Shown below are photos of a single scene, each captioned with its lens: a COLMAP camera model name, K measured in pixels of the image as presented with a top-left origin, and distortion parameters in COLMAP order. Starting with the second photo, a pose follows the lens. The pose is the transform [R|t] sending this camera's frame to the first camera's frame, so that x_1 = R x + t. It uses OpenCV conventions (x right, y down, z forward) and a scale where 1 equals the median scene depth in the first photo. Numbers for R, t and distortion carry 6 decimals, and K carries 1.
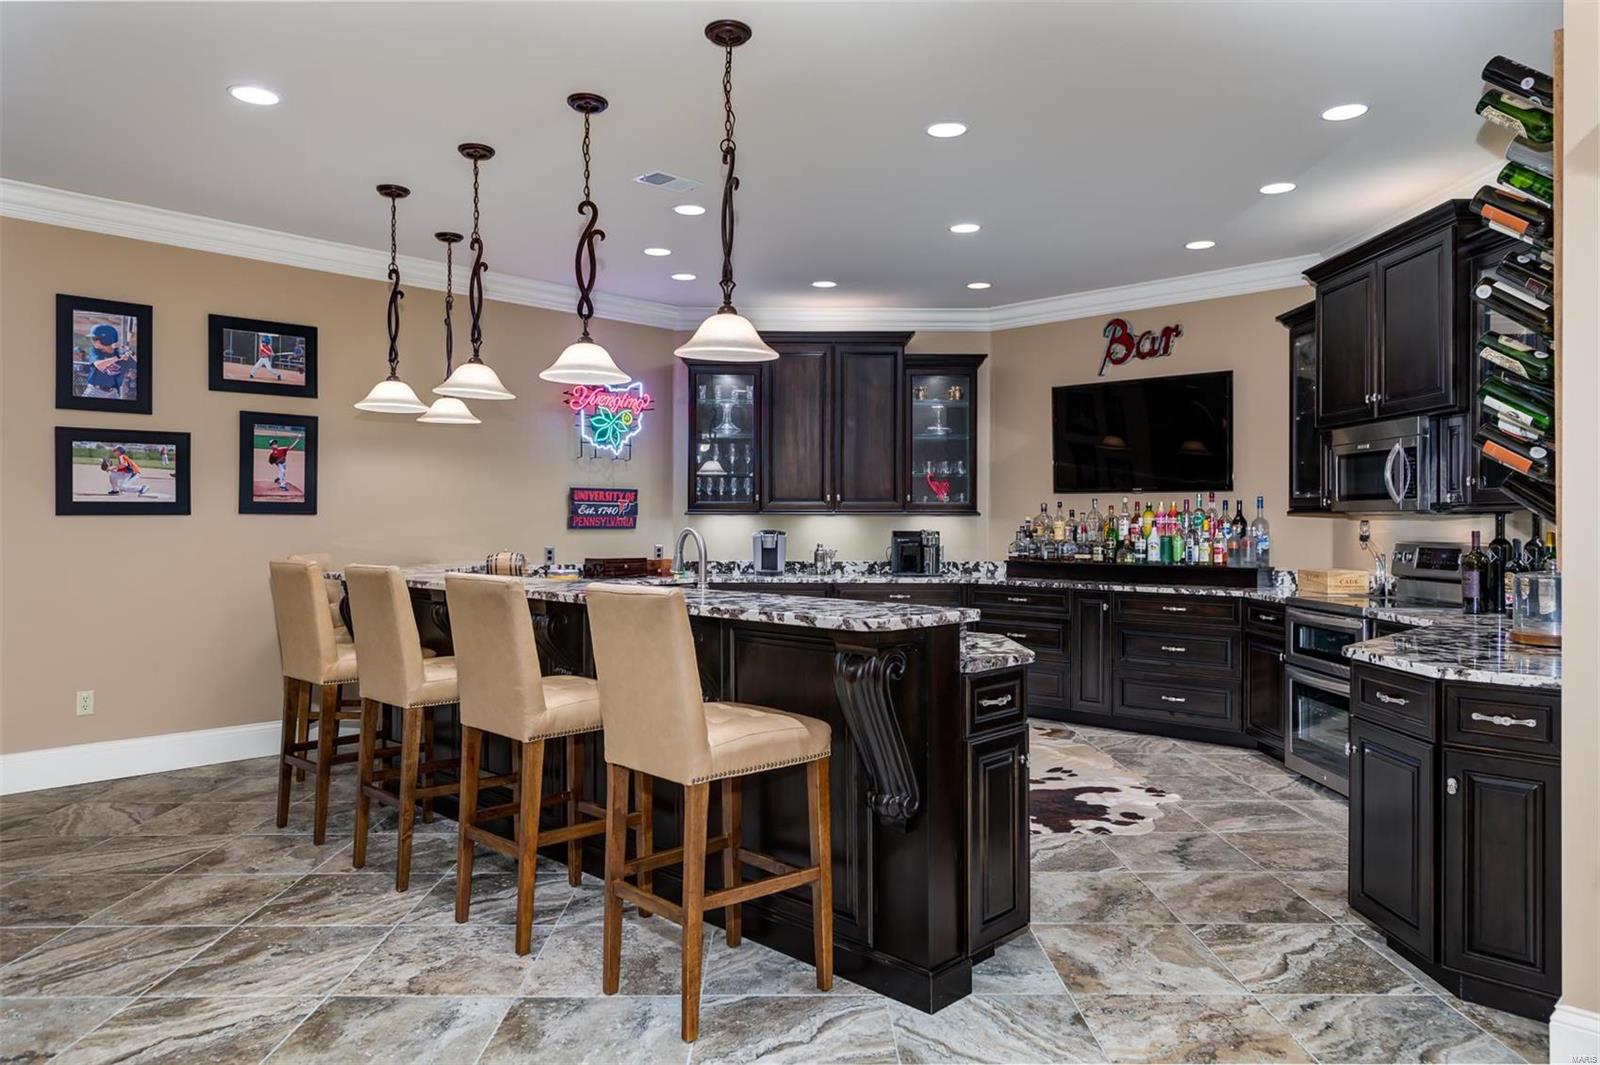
lens RADIAL K [[1063.9, 0, 815.6], [0, 1063.9, 530.6], [0, 0, 1]] dist [-0.006186, -0.001773]
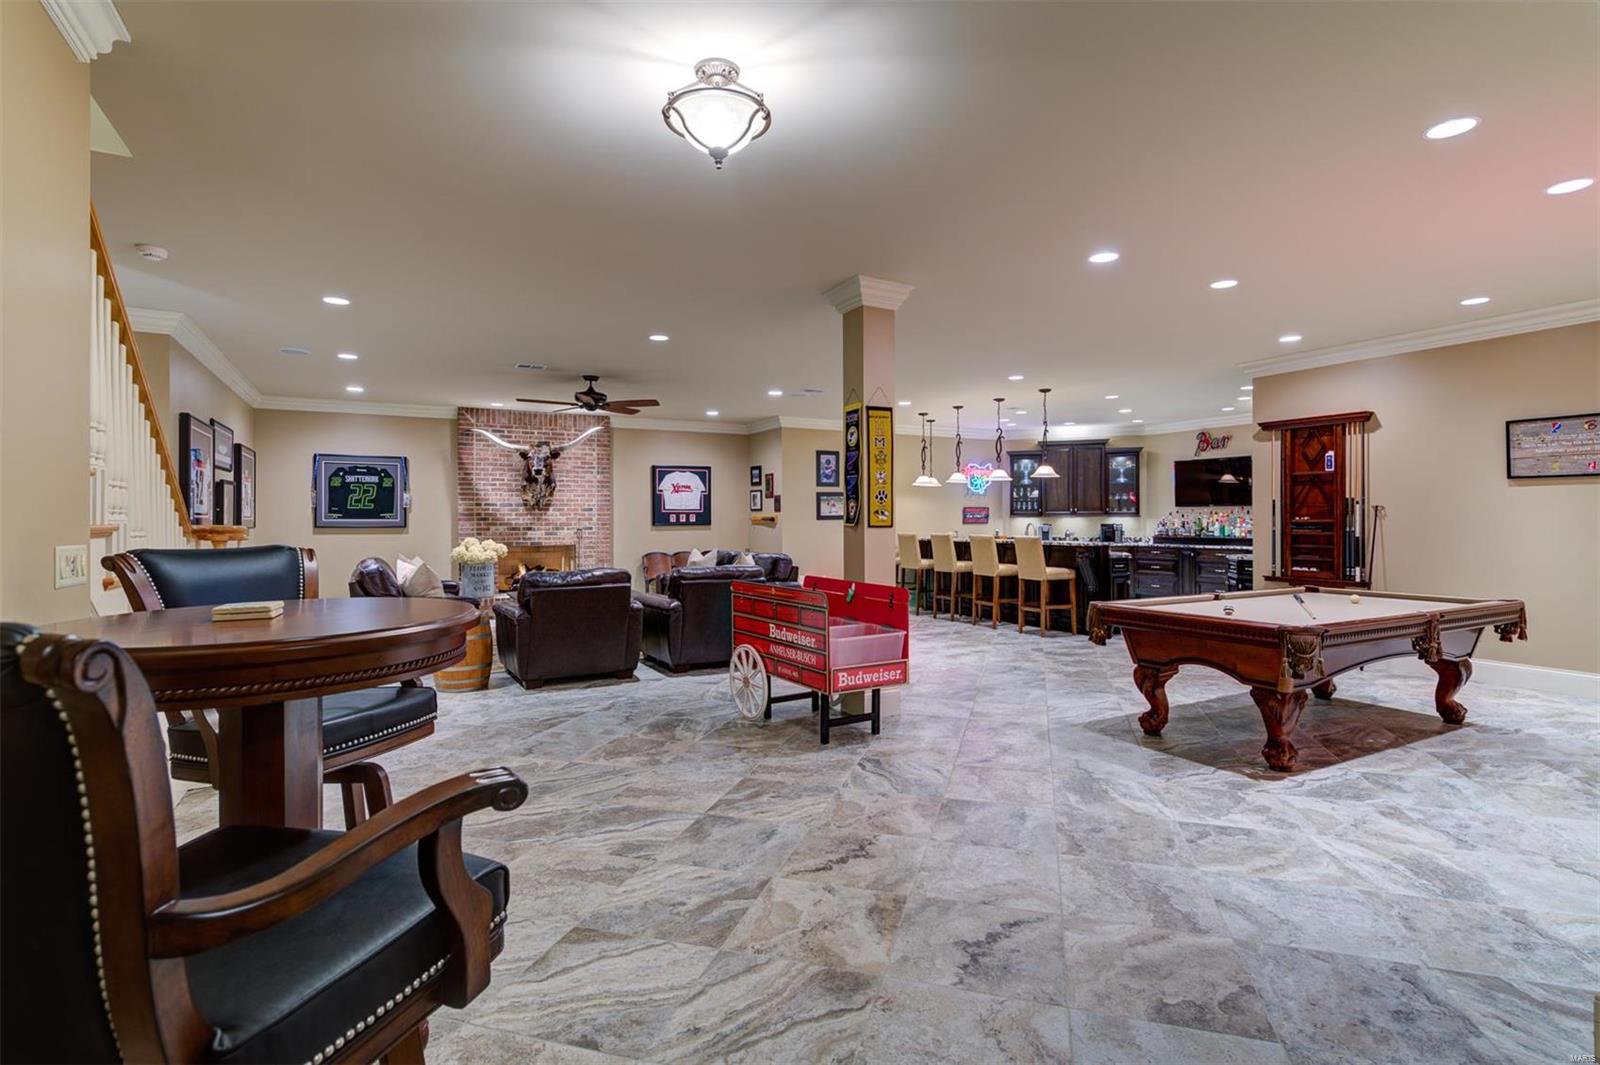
lens RADIAL K [[788.5, 0, 804.0], [0, 788.5, 527.9], [0, 0, 1]] dist [0.000760, 0.000179]
pose [[0.953161, -0.002739, -0.302452, -0.026827], [0.004077, 0.999985, 0.003791, 0.000225], [0.302437, -0.004847, 0.953157, -0.932839]]
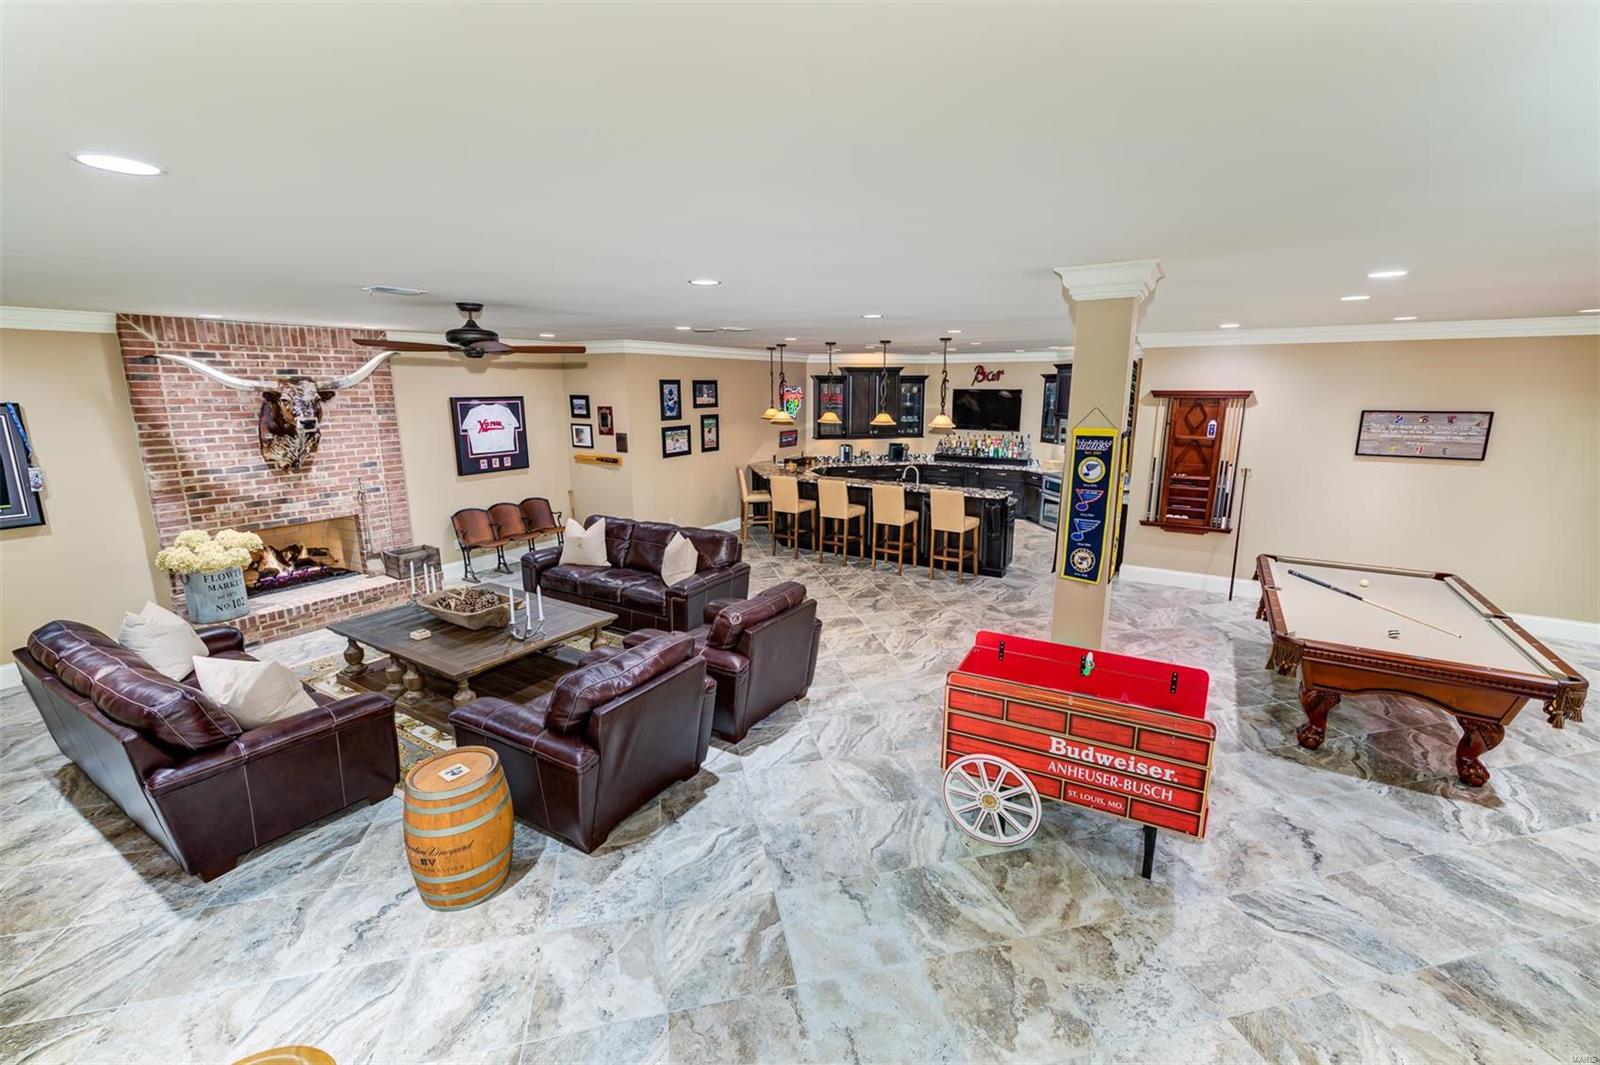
lens RADIAL K [[672.2, 0, 813.1], [0, 672.2, 527.5], [0, 0, 1]] dist [0.005030, -0.000315]
pose [[0.976092, -0.046937, 0.212229, -0.525316], [0.003222, 0.979423, 0.201792, -0.145405], [-0.217333, -0.196284, 0.956158, -0.639448]]
